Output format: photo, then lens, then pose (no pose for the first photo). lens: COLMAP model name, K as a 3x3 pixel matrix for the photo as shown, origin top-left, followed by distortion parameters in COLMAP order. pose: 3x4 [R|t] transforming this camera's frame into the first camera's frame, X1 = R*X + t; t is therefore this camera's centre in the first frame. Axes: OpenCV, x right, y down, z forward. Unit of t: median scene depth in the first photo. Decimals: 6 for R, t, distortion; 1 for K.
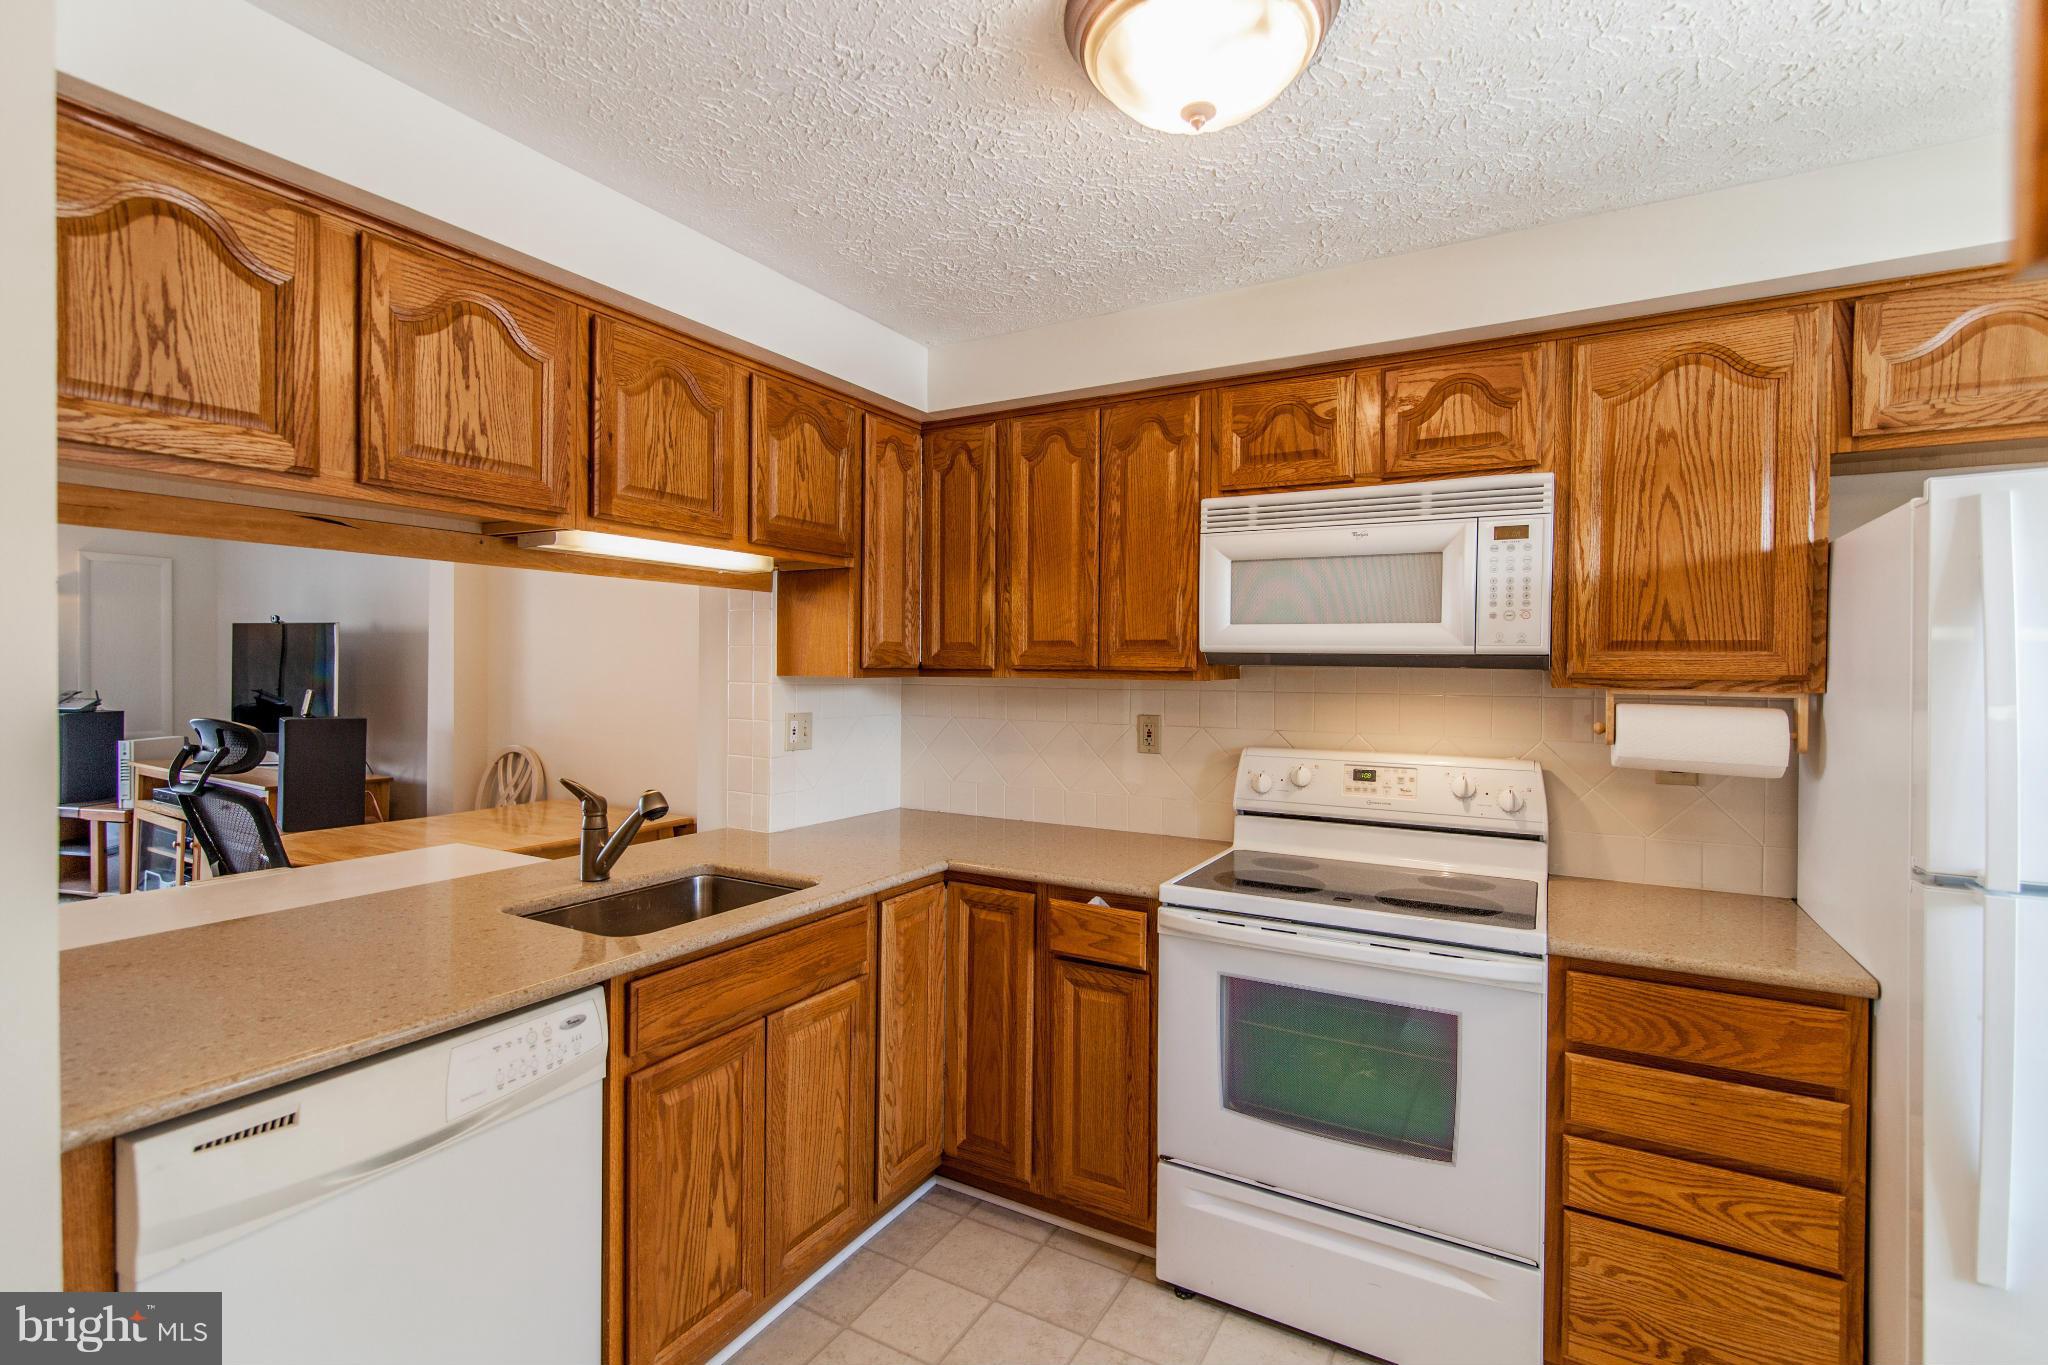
lens RADIAL K [[928.7, 0, 1024.6], [0, 928.7, 678.3], [0, 0, 1]] dist [0.000315, -0.000376]
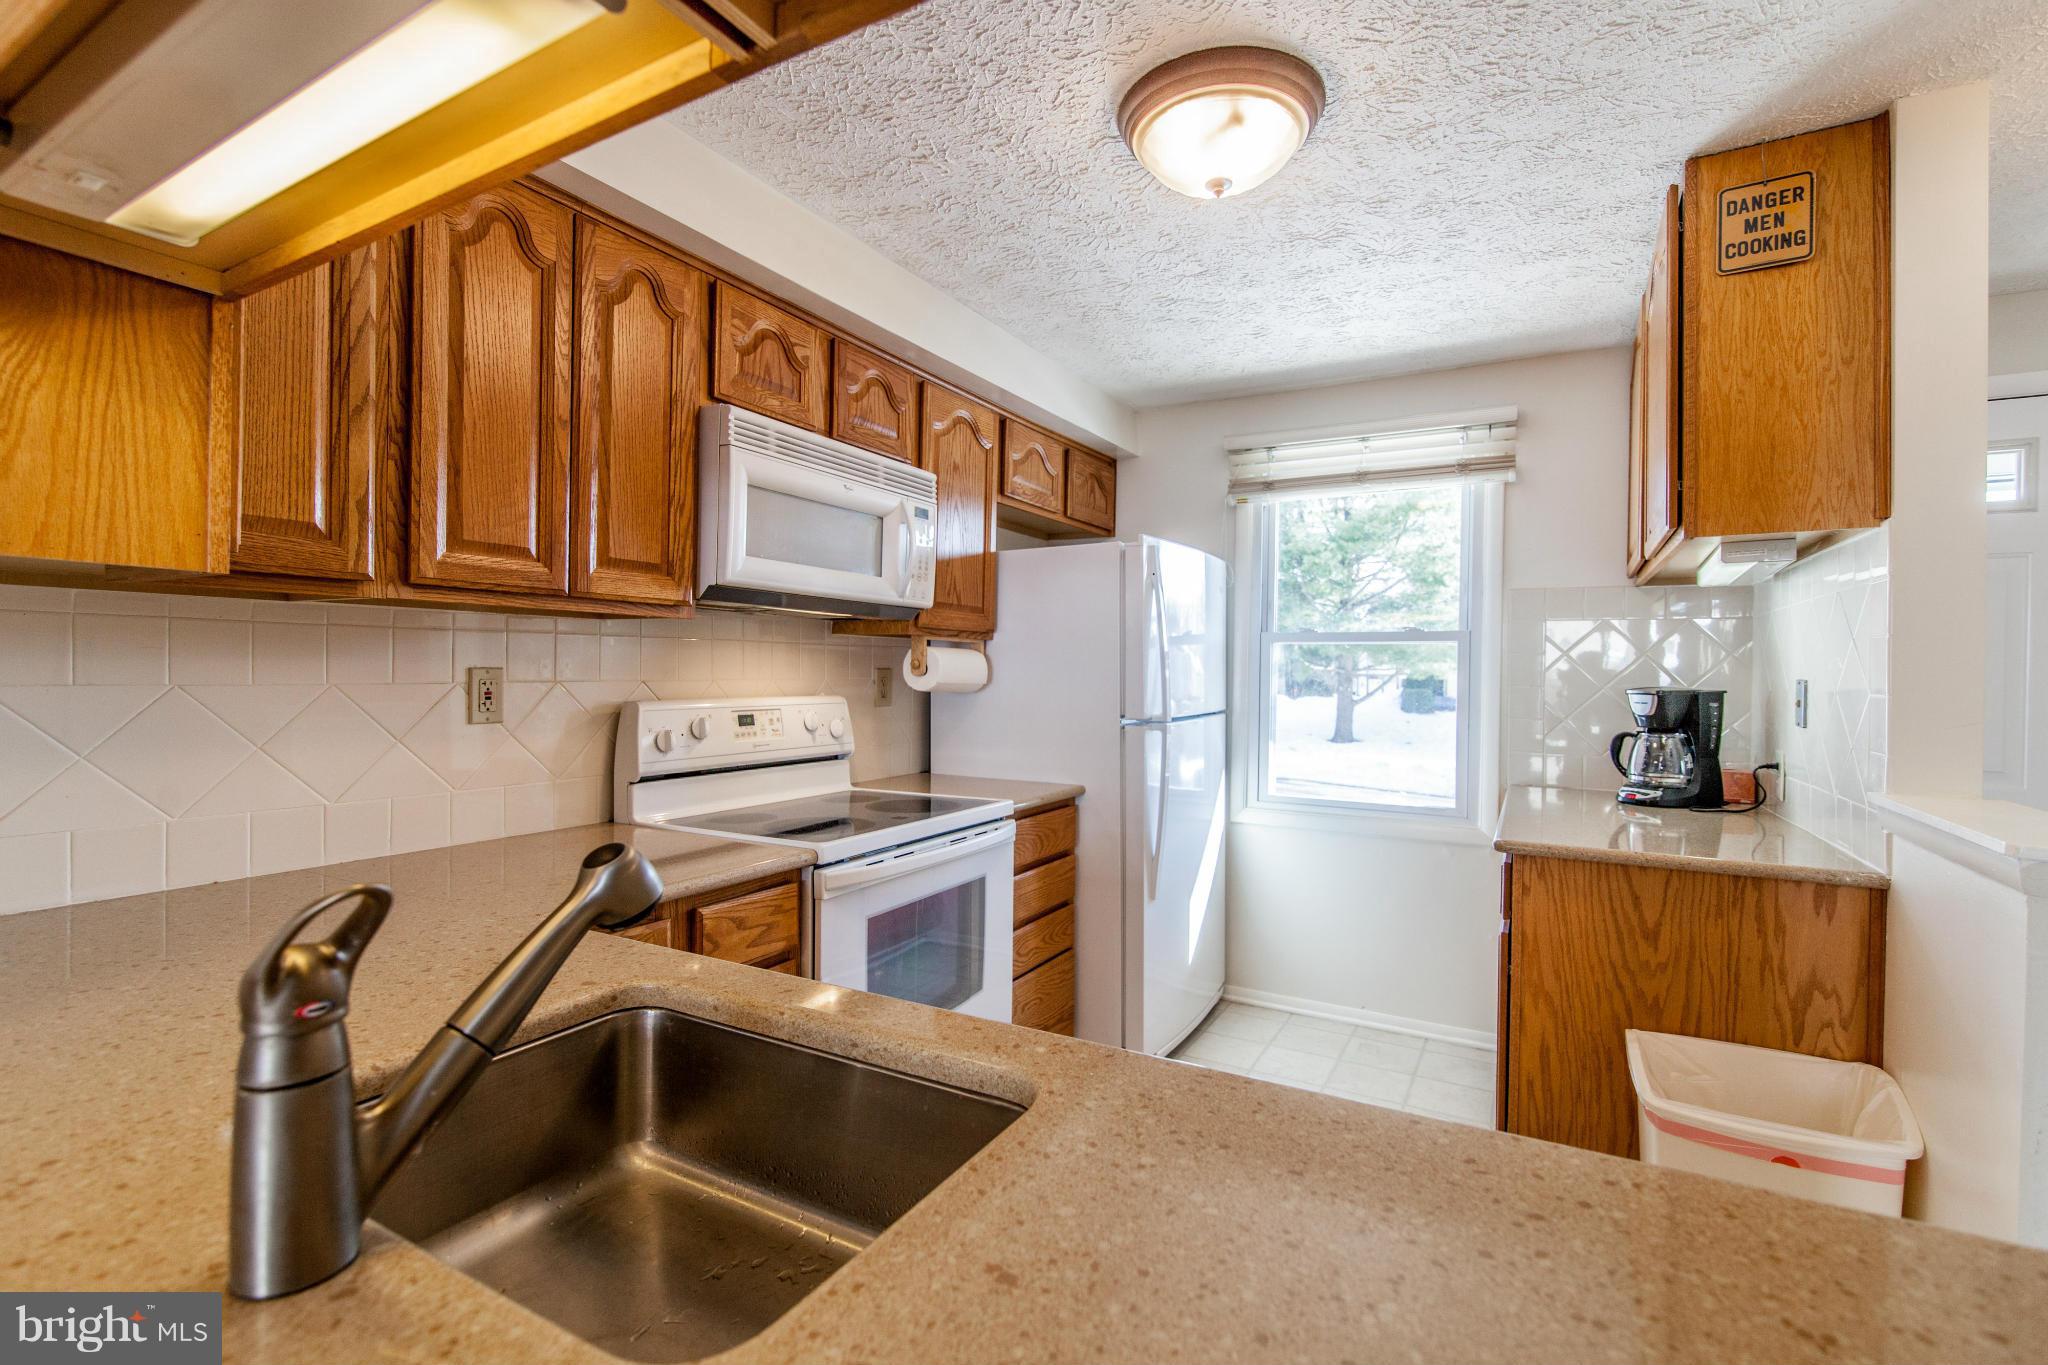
lens RADIAL K [[922.8, 0, 1021.2], [0, 922.8, 677.0], [0, 0, 1]] dist [0.000238, -0.000588]
pose [[0.003871, -0.017170, 0.999845, -0.719908], [0.001566, 0.999851, 0.017164, 0.047002], [-0.999991, 0.001499, 0.003897, 0.799300]]
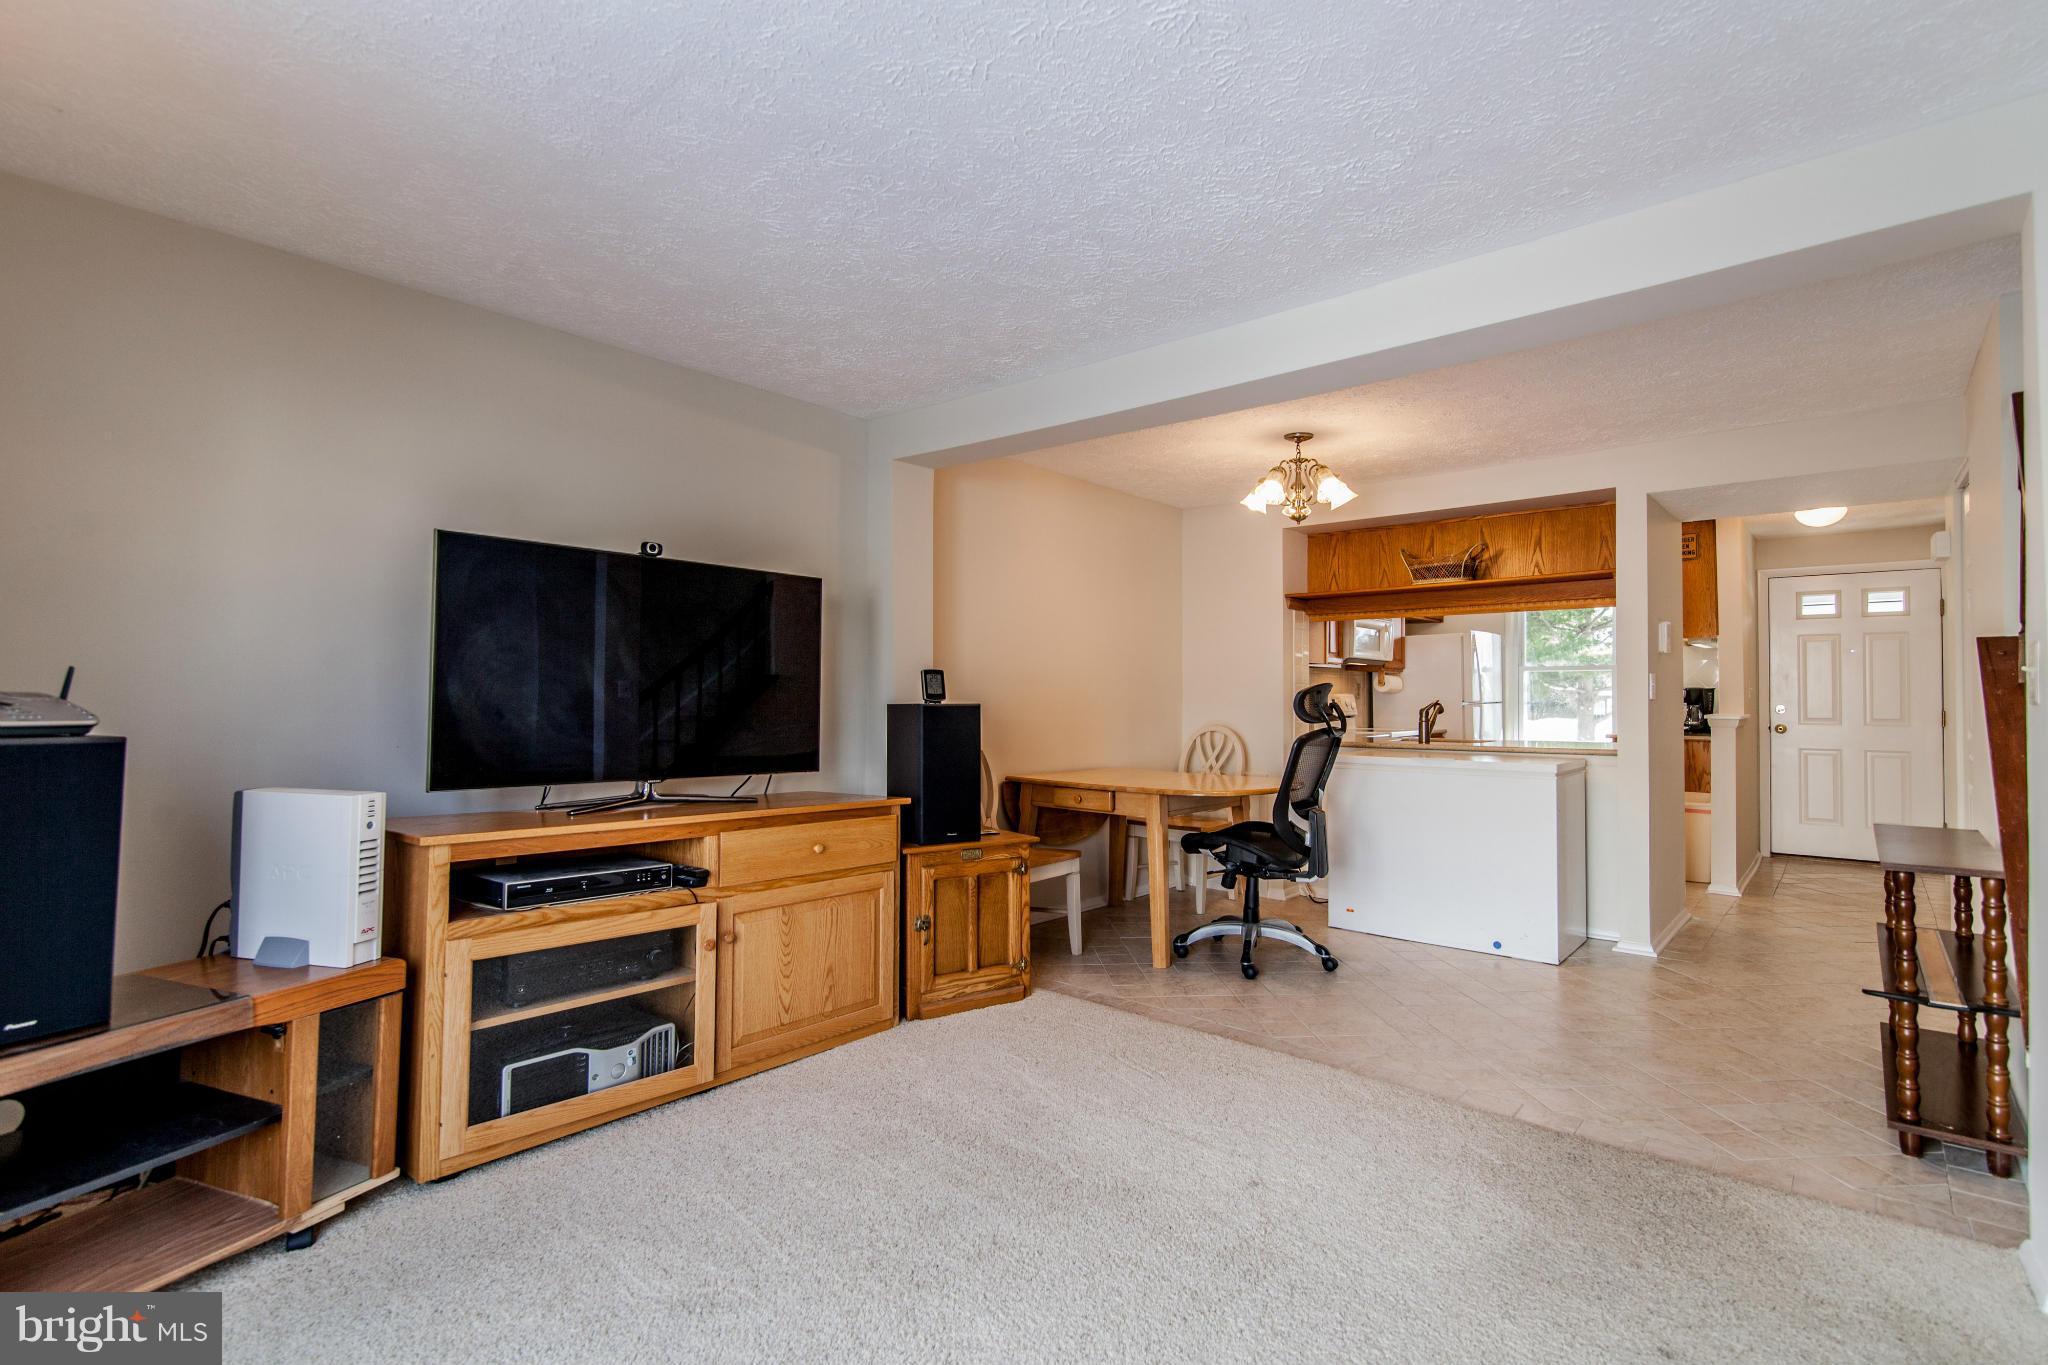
lens RADIAL K [[954.0, 0, 1030.2], [0, 954.0, 678.9], [0, 0, 1]] dist [-0.002312, -0.000135]
pose [[0.200119, 0.008331, 0.979736, -3.195650], [0.011857, 0.999870, -0.010924, 0.064304], [-0.979700, 0.013803, 0.199994, 1.529432]]
